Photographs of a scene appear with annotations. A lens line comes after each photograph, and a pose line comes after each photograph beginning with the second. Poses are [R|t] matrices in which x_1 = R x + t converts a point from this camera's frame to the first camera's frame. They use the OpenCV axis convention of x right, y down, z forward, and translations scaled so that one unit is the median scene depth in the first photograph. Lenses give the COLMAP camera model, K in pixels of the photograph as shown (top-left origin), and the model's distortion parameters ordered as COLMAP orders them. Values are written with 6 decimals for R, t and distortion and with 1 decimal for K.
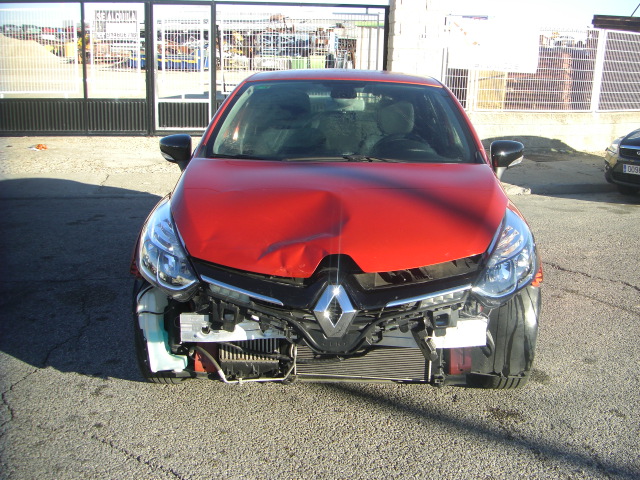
lens RADIAL K [[728.2, 0, 368.2], [0, 728.2, 238.3], [0, 0, 1]] dist [-0.193485, 0.162415]
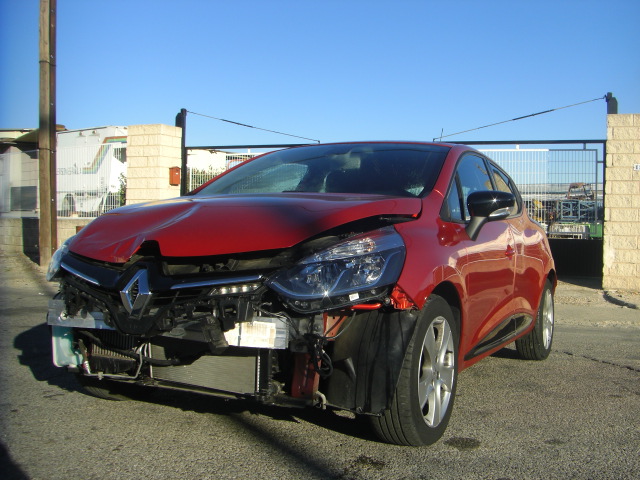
lens RADIAL K [[728.2, 0, 368.2], [0, 728.2, 238.3], [0, 0, 1]] dist [-0.193485, 0.162415]
pose [[0.903374, -0.006113, -0.428810, 0.614722], [-0.097335, 0.970881, -0.218896, 0.191806], [0.417662, 0.239483, 0.876474, 0.210000]]
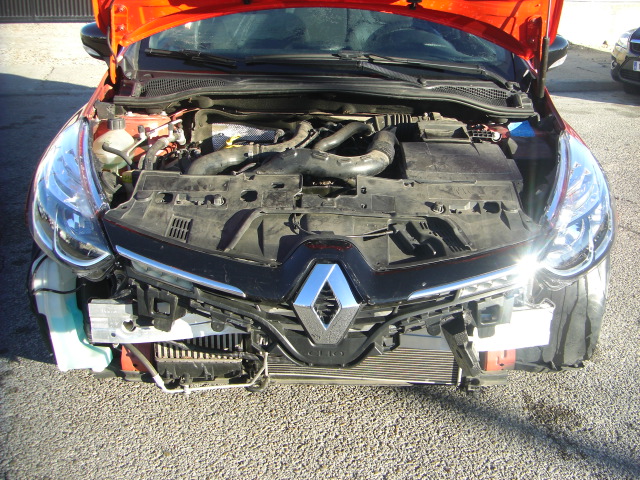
lens RADIAL K [[728.2, 0, 368.2], [0, 728.2, 238.3], [0, 0, 1]] dist [-0.193485, 0.162415]
pose [[0.999278, 0.001853, 0.037946, -0.030350], [-0.007570, 0.988491, 0.151089, -0.048595], [-0.037229, -0.151267, 0.987792, 0.338723]]
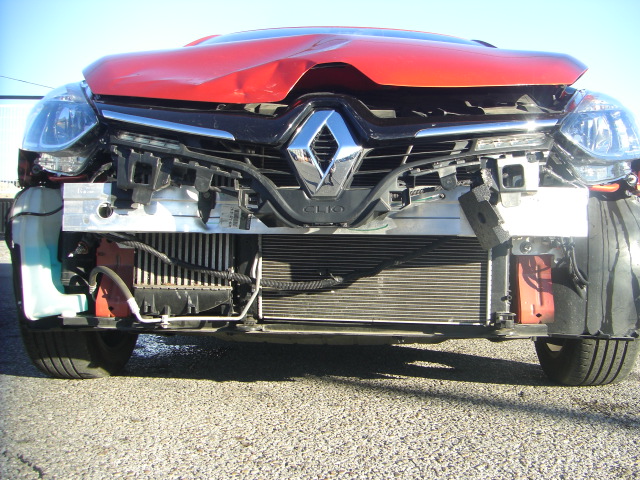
lens RADIAL K [[728.2, 0, 368.2], [0, 728.2, 238.3], [0, 0, 1]] dist [-0.193485, 0.162415]
pose [[0.999909, -0.010385, -0.008610, -0.007224], [0.008193, 0.974541, -0.224060, 0.264156], [0.010718, 0.223969, 0.974537, 0.418003]]
